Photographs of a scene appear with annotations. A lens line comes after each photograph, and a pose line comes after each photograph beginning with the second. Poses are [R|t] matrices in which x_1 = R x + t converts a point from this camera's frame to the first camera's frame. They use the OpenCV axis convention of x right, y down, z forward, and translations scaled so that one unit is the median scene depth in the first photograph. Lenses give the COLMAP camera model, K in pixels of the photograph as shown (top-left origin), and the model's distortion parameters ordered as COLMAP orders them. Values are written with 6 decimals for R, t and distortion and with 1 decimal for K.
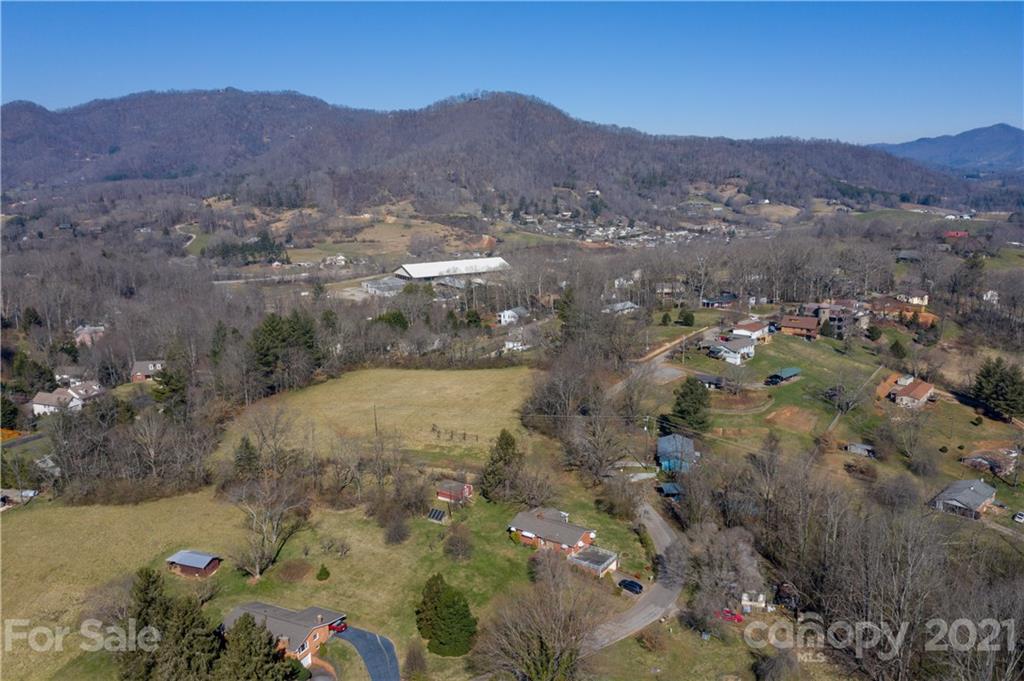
lens RADIAL K [[825.6, 0, 513.0], [0, 825.6, 340.7], [0, 0, 1]] dist [-0.012446, -0.014155]
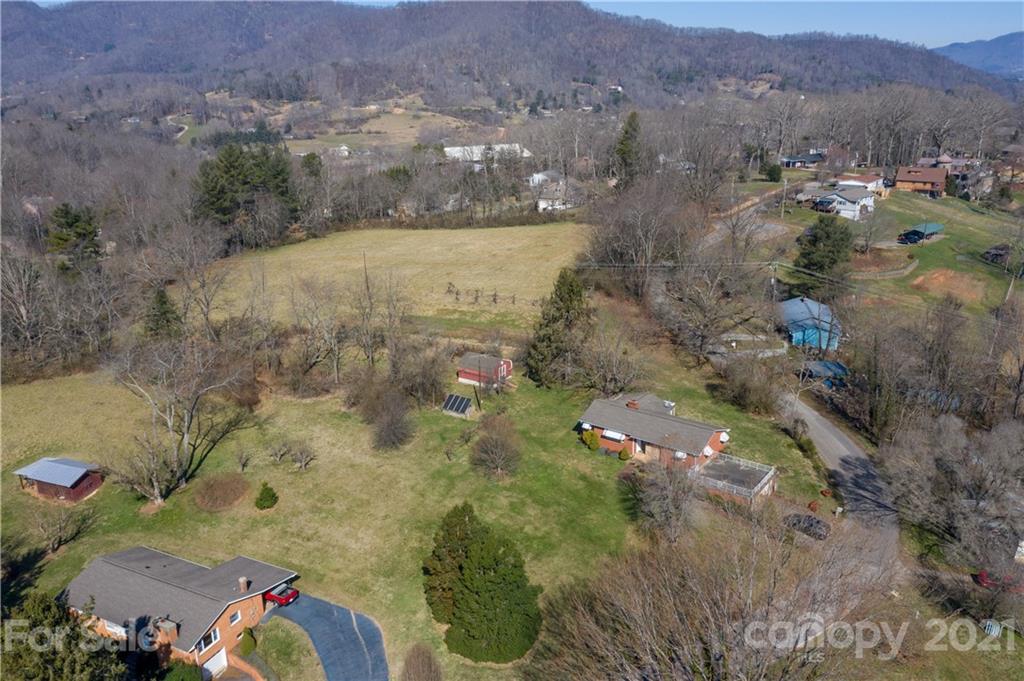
lens RADIAL K [[825.6, 0, 511.9], [0, 825.6, 340.0], [0, 0, 1]] dist [-0.012446, -0.014155]
pose [[0.999881, 0.005383, -0.014442, -0.030088], [-0.003897, 0.994878, 0.101009, 0.070592], [0.014911, -0.100941, 0.994781, 0.273907]]
